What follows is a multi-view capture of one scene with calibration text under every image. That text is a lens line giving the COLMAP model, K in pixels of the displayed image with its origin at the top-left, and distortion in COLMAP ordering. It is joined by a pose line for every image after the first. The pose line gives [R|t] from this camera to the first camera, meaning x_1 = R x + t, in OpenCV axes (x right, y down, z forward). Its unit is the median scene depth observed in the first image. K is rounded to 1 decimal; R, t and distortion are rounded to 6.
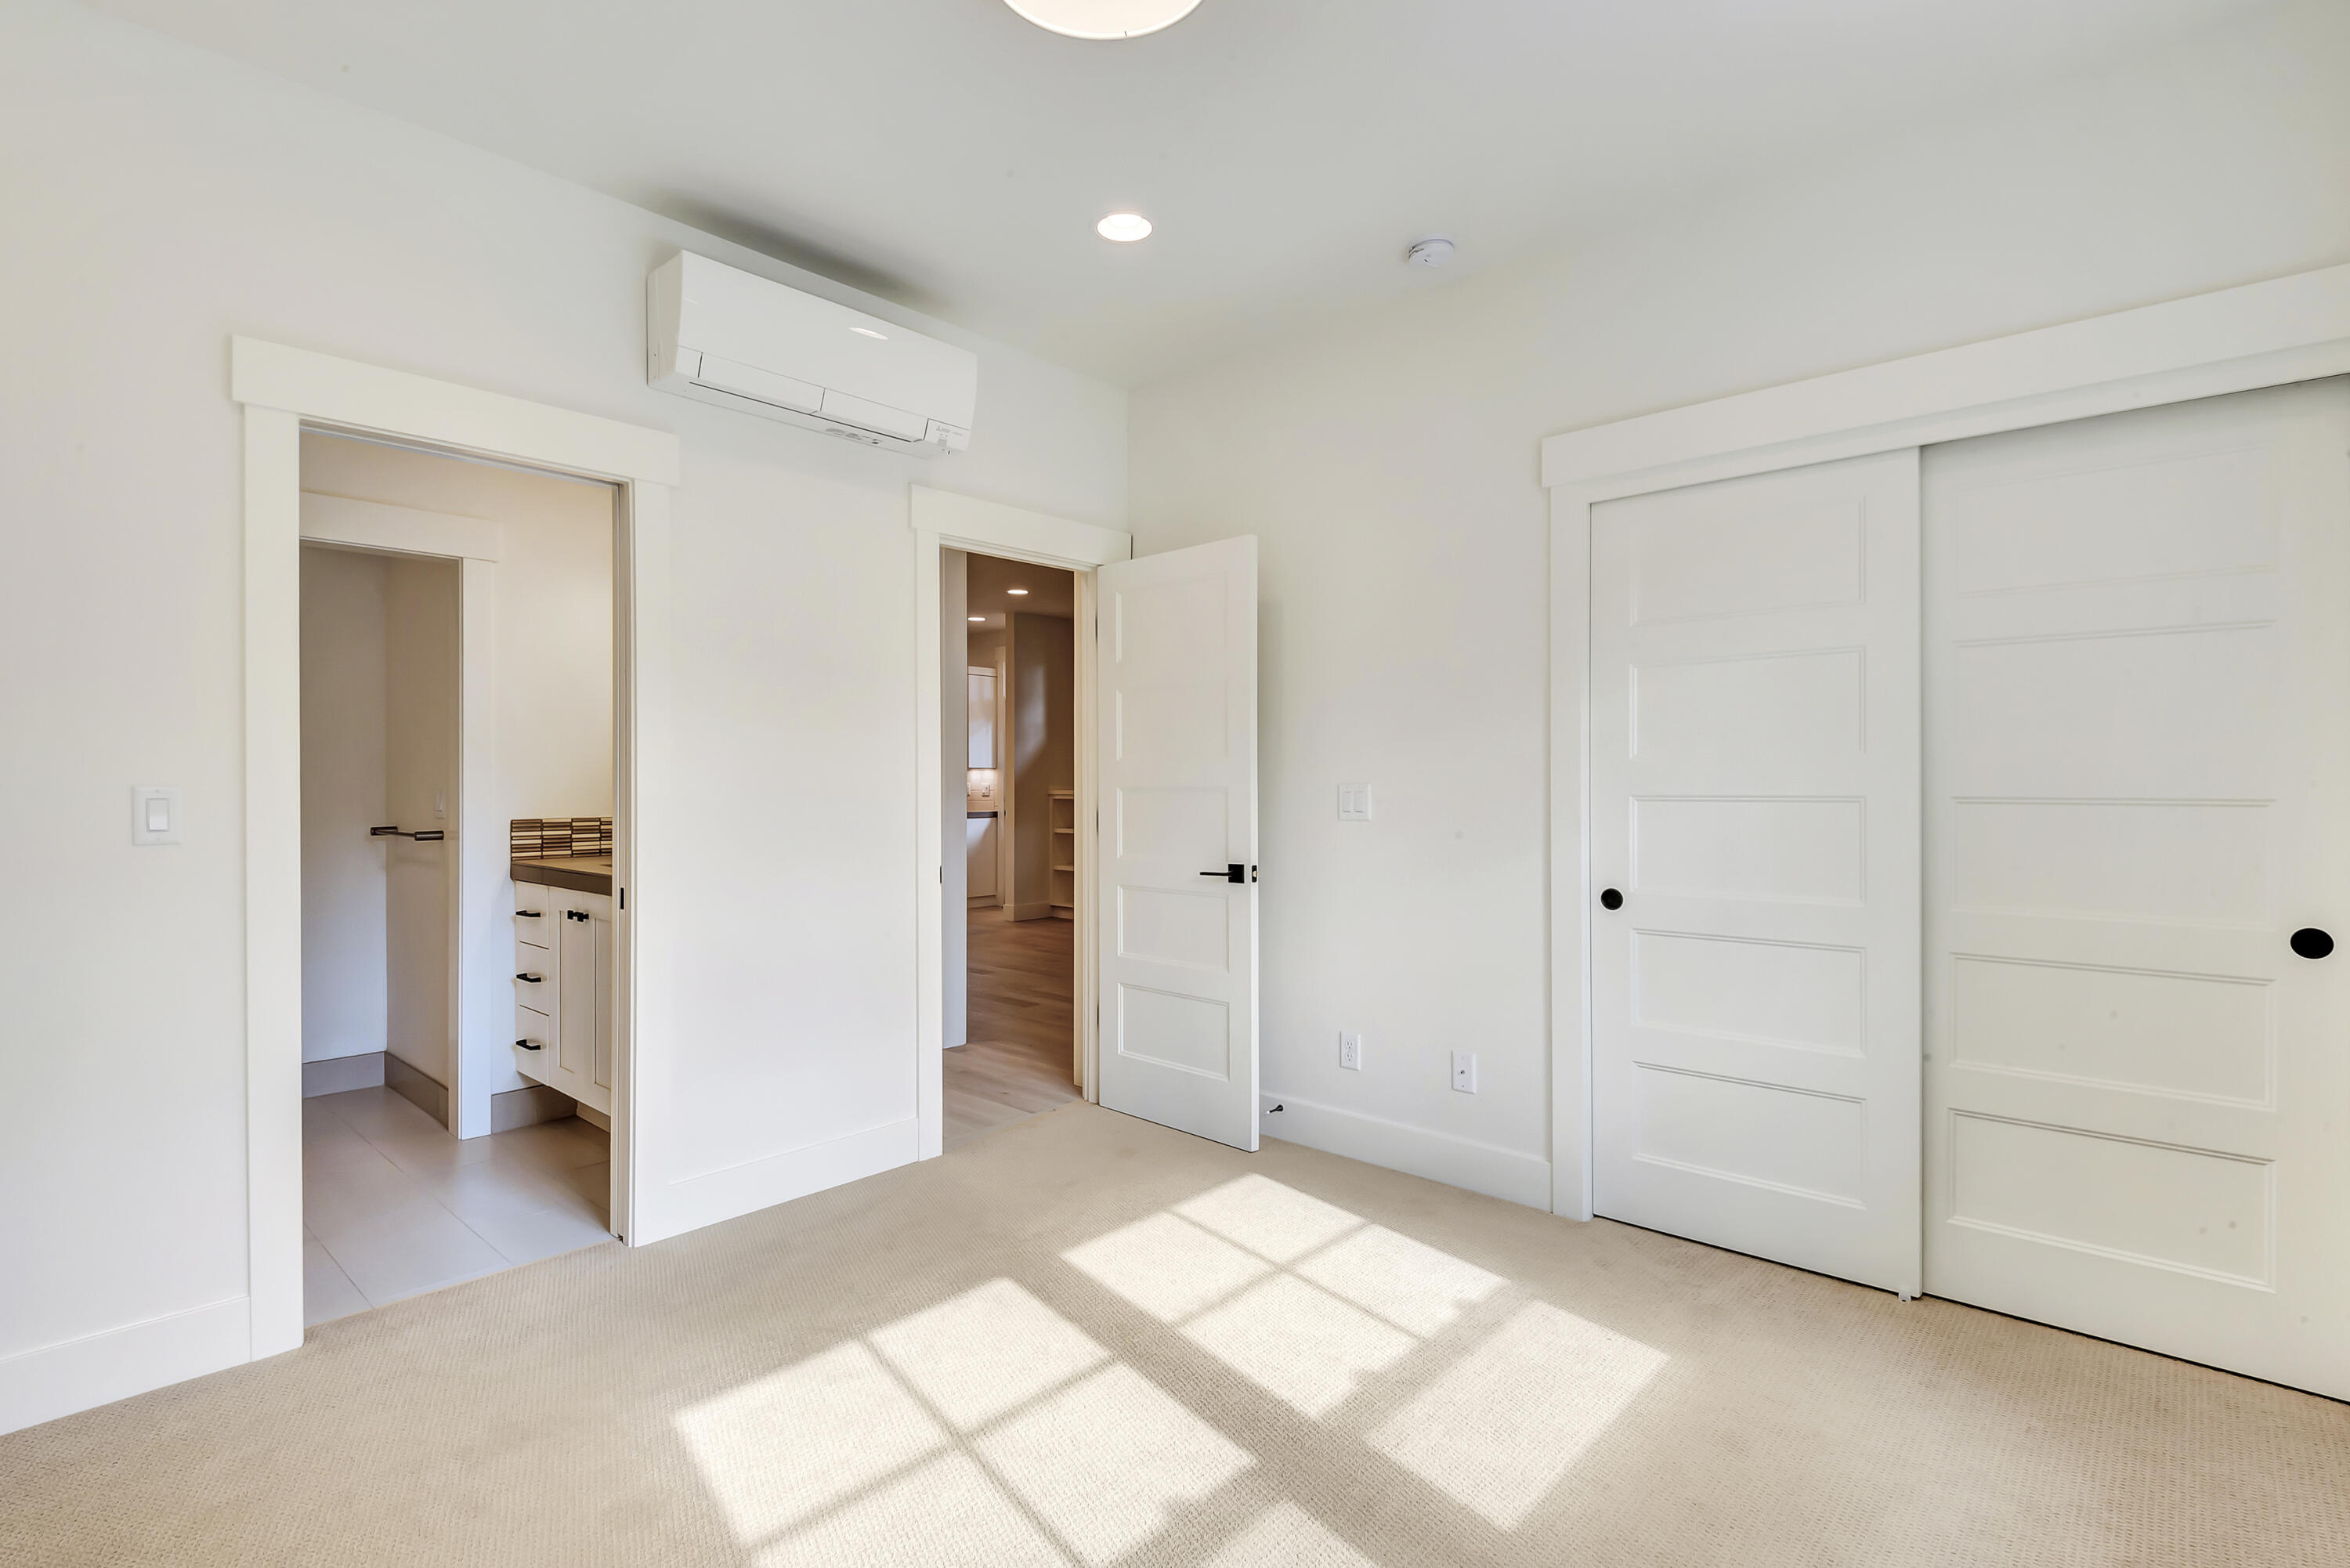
lens RADIAL K [[1112.4, 0, 1175.9], [0, 1112.4, 792.0], [0, 0, 1]] dist [-0.000098, -0.000696]
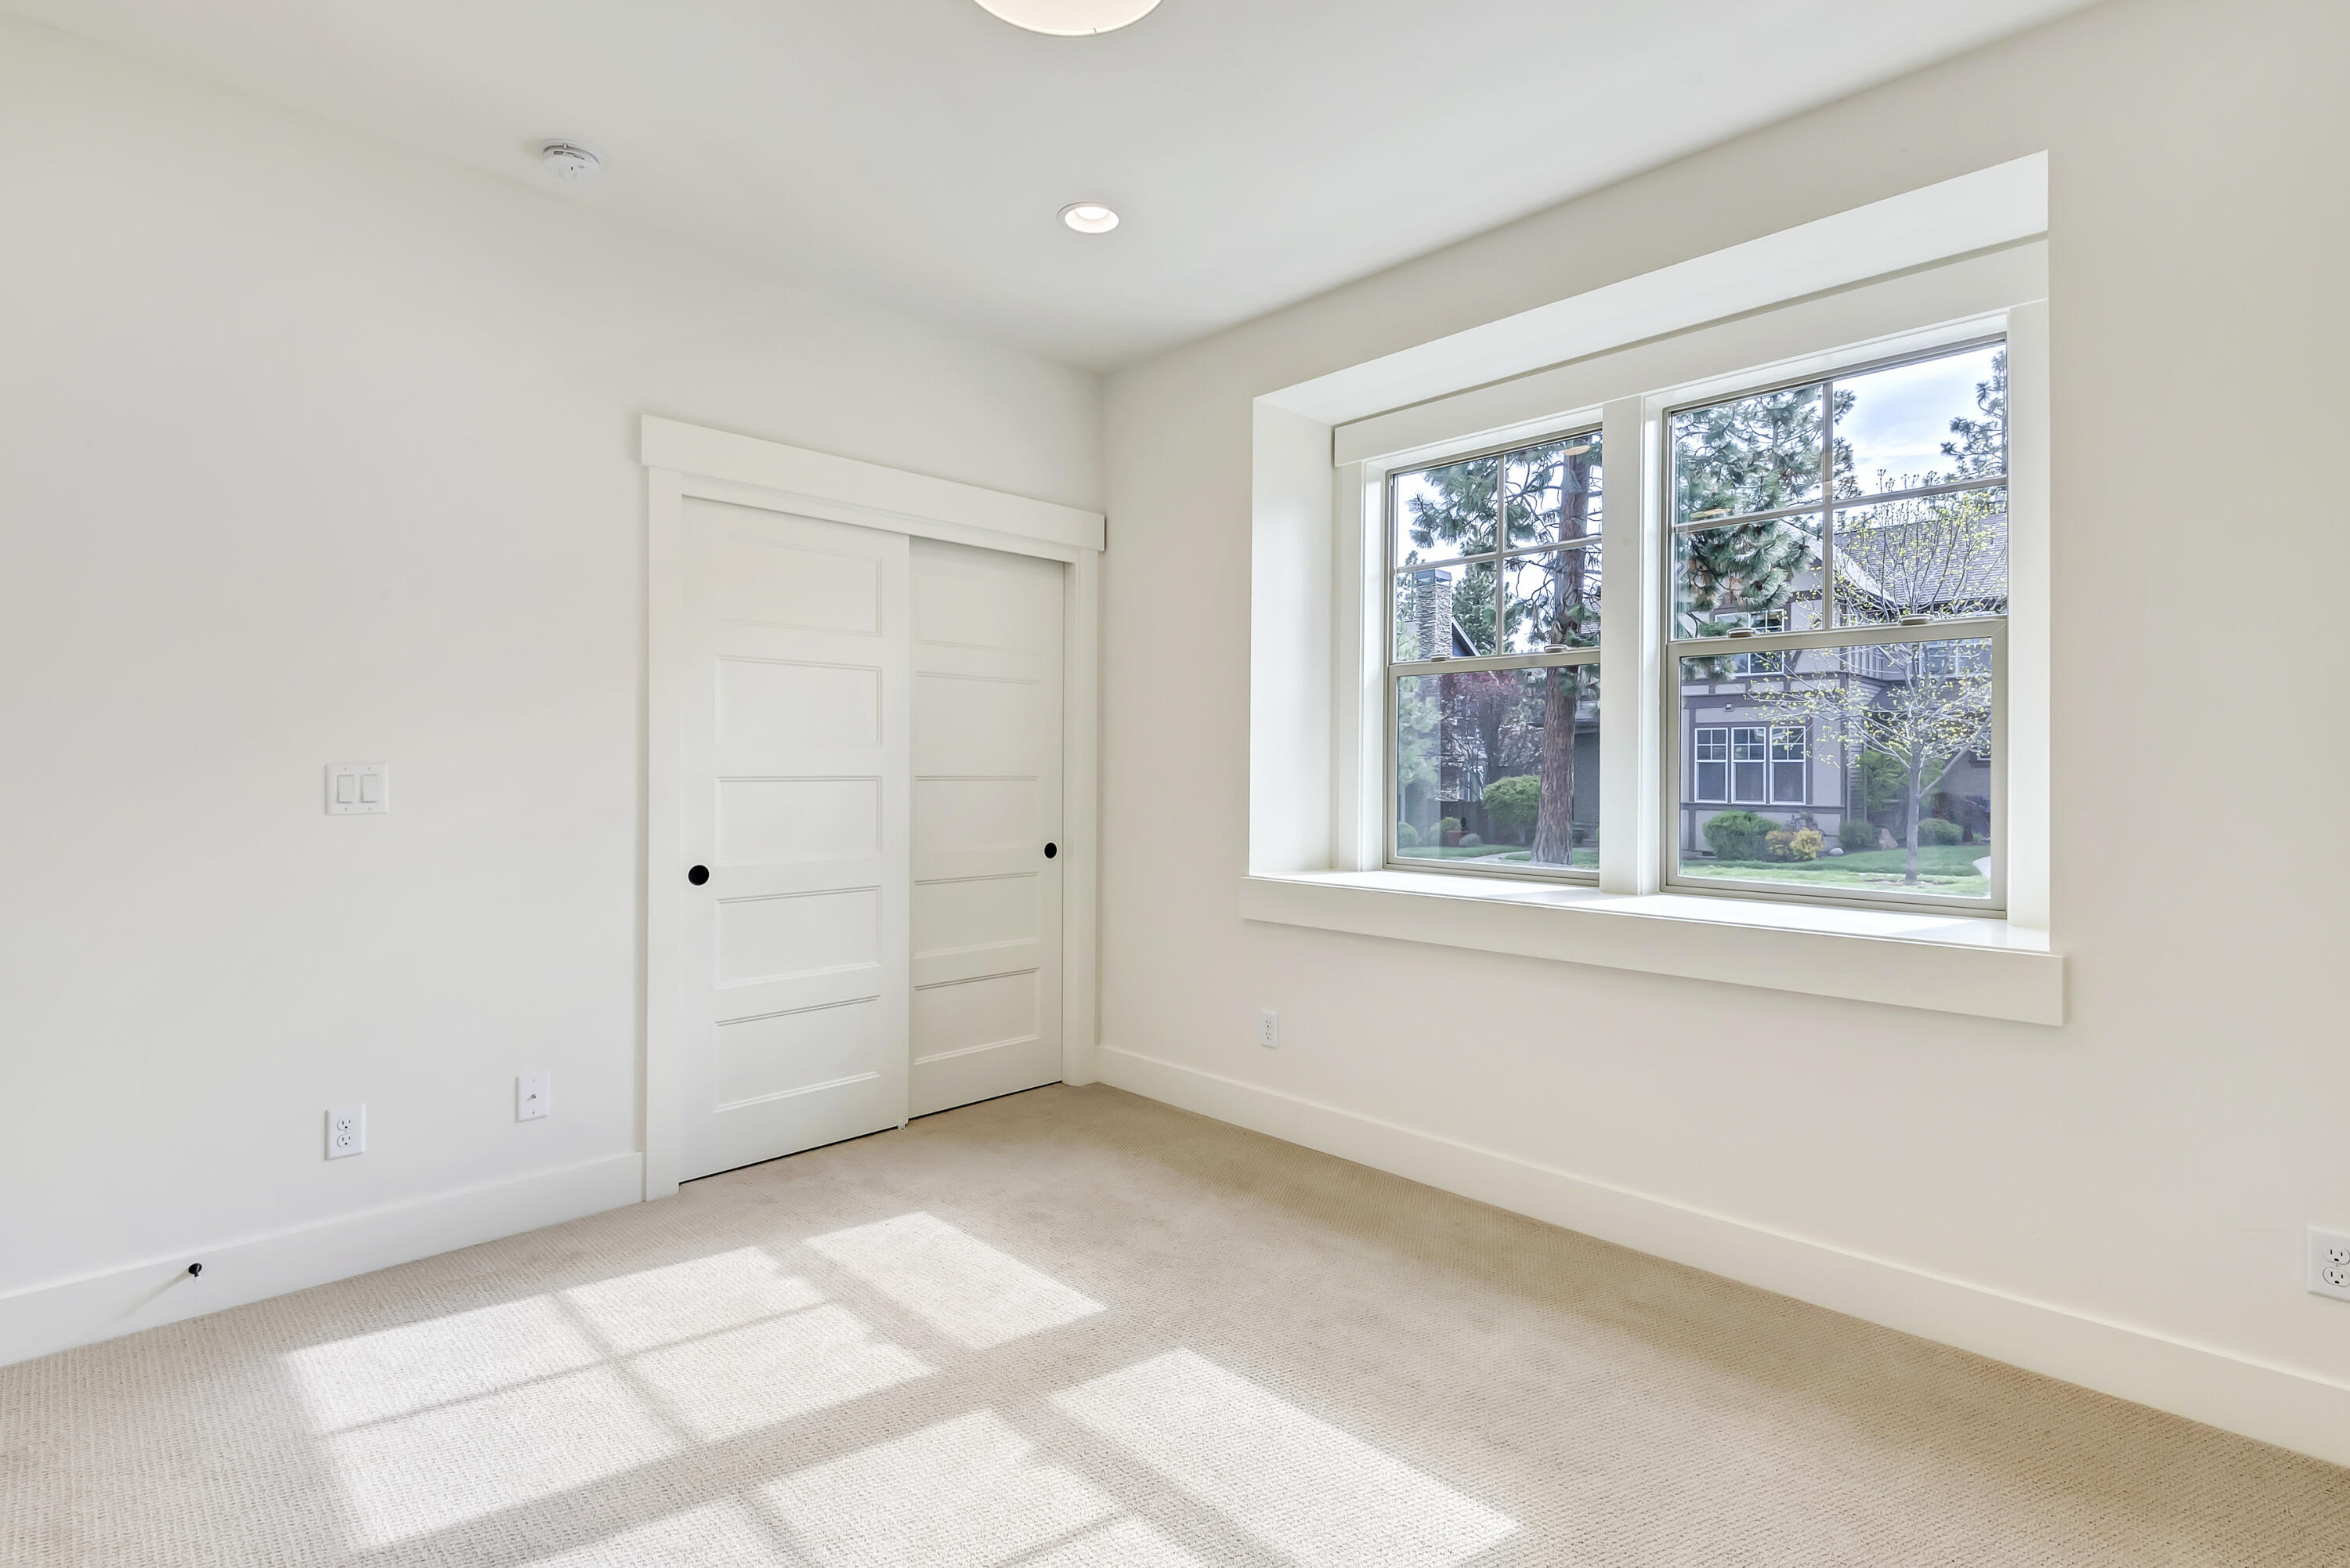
lens RADIAL K [[1087.2, 0, 1160.6], [0, 1087.2, 767.3], [0, 0, 1]] dist [0.002812, -0.000625]
pose [[0.052341, 0.001968, 0.998627, -0.569622], [0.001374, 0.999997, -0.002042, -0.003037], [-0.998628, 0.001479, 0.052338, 0.467623]]
